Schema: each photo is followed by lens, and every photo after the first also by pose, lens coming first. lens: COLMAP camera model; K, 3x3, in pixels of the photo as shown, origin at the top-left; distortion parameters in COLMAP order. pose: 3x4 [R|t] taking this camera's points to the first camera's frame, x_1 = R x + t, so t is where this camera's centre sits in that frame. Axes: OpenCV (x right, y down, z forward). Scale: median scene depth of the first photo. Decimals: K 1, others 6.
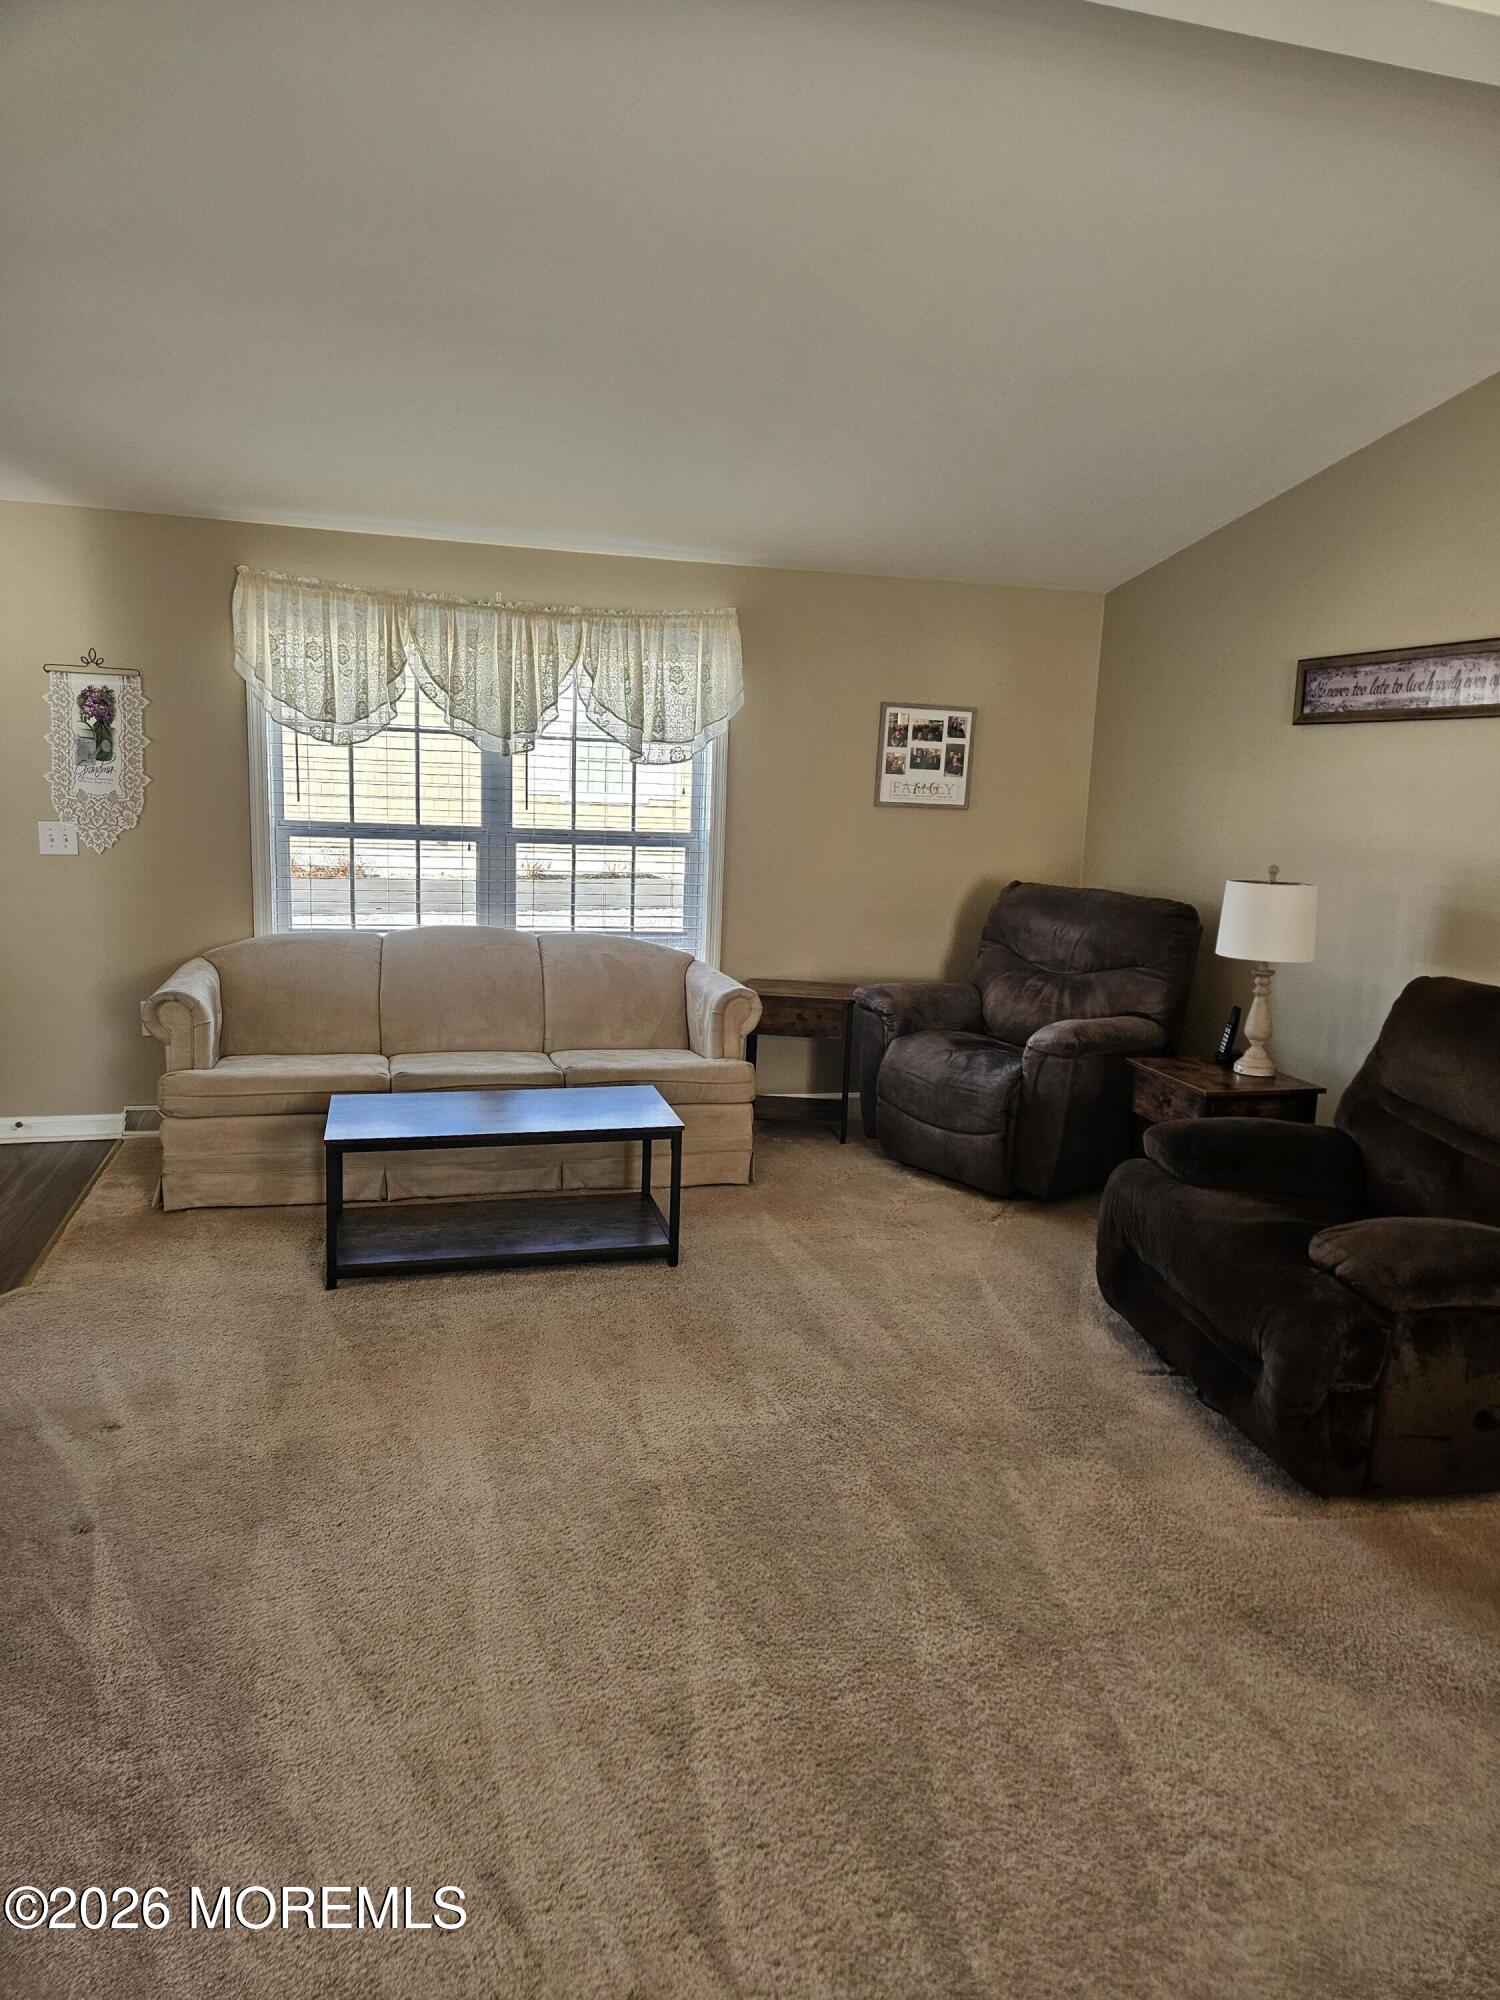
lens RADIAL K [[1317.3, 0, 780.1], [0, 1317.3, 990.7], [0, 0, 1]] dist [0.083725, -0.083044]
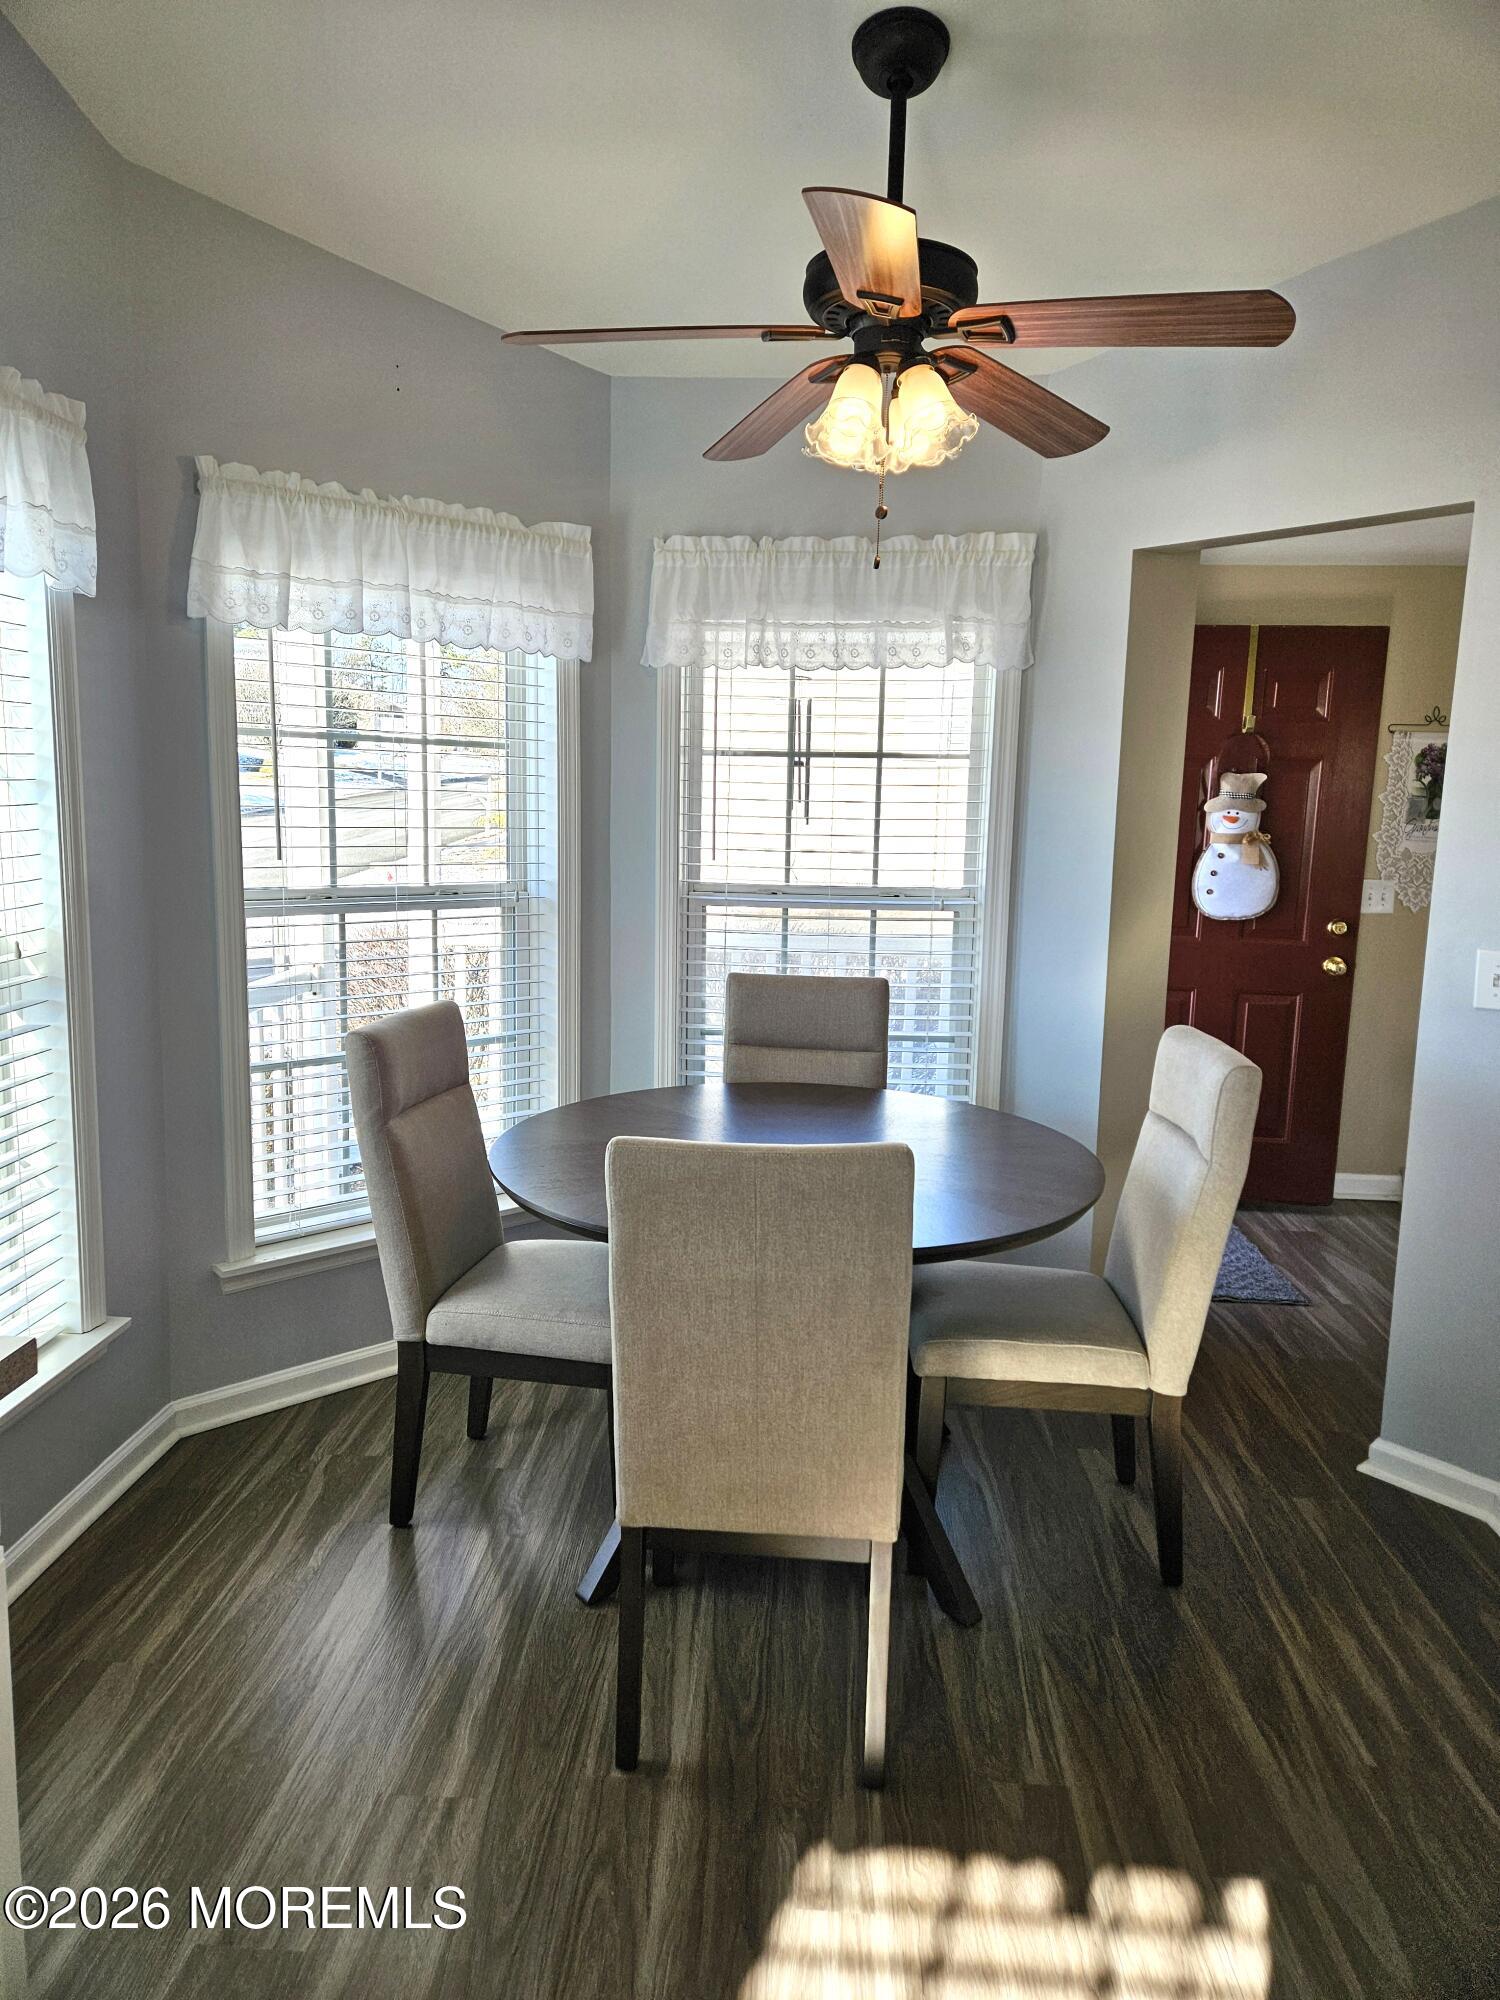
lens RADIAL K [[1317.3, 0, 780.1], [0, 1317.3, 990.7], [0, 0, 1]] dist [0.083725, -0.083044]
pose [[0.955252, 0.020154, -0.295107, -0.667810], [-0.033267, 0.998666, -0.039480, 0.010115], [0.293918, 0.047531, 0.954648, -0.079450]]
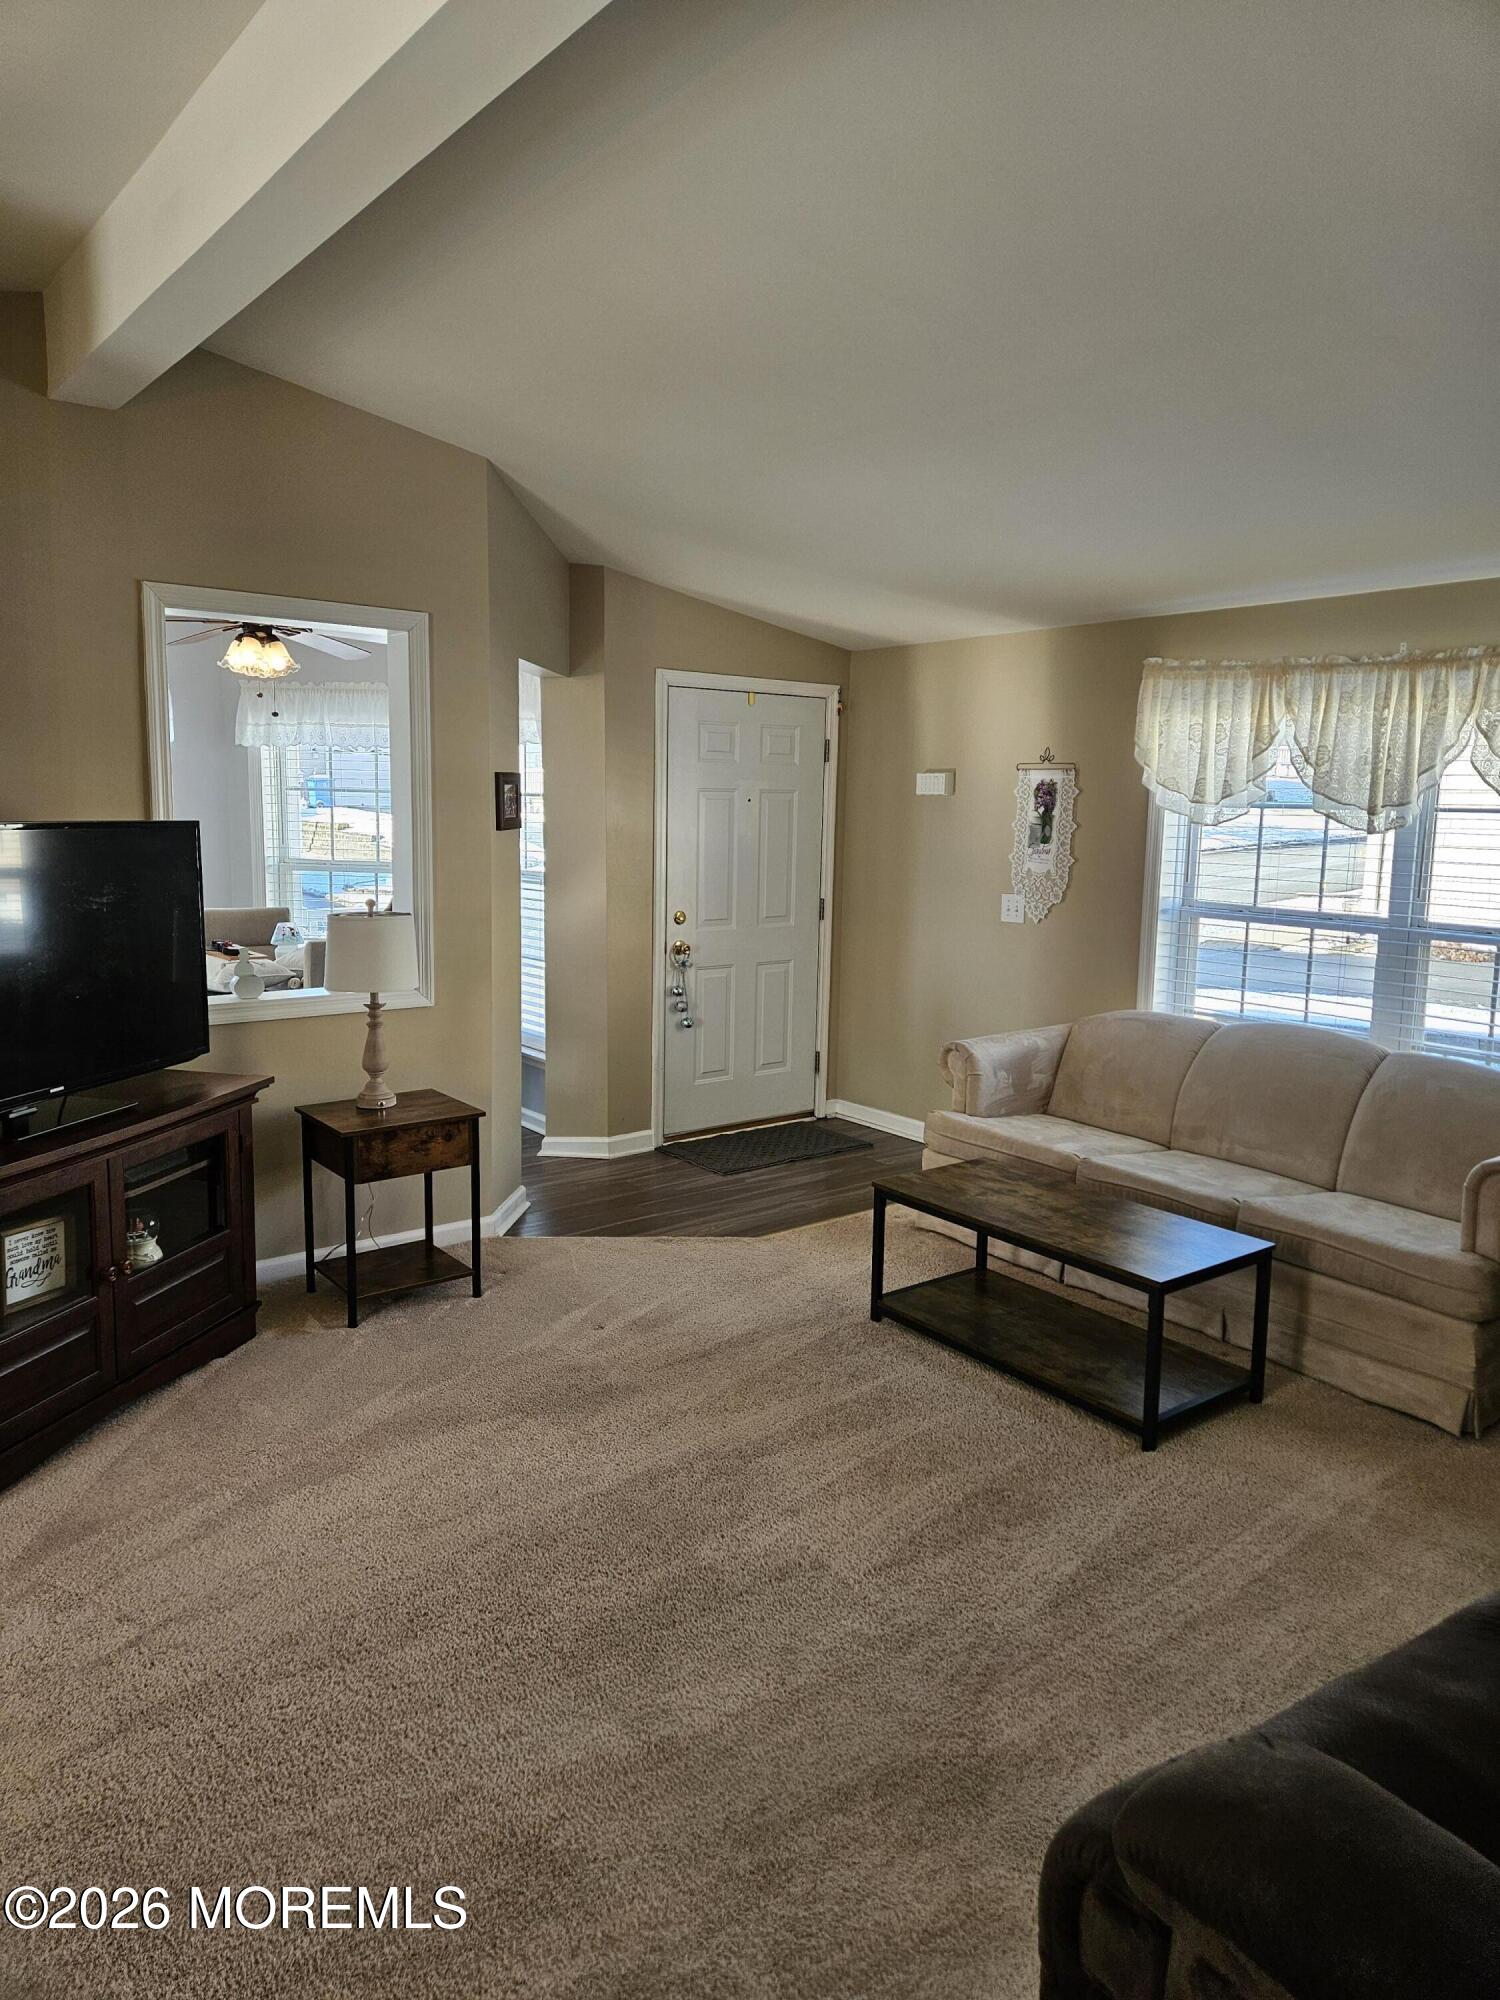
lens RADIAL K [[1317.3, 0, 780.1], [0, 1317.3, 990.7], [0, 0, 1]] dist [0.083725, -0.083044]
pose [[0.405877, 0.099423, -0.908504, 0.444844], [-0.166903, 0.985412, 0.033275, -0.047015], [0.898558, 0.138127, 0.416550, 0.338853]]
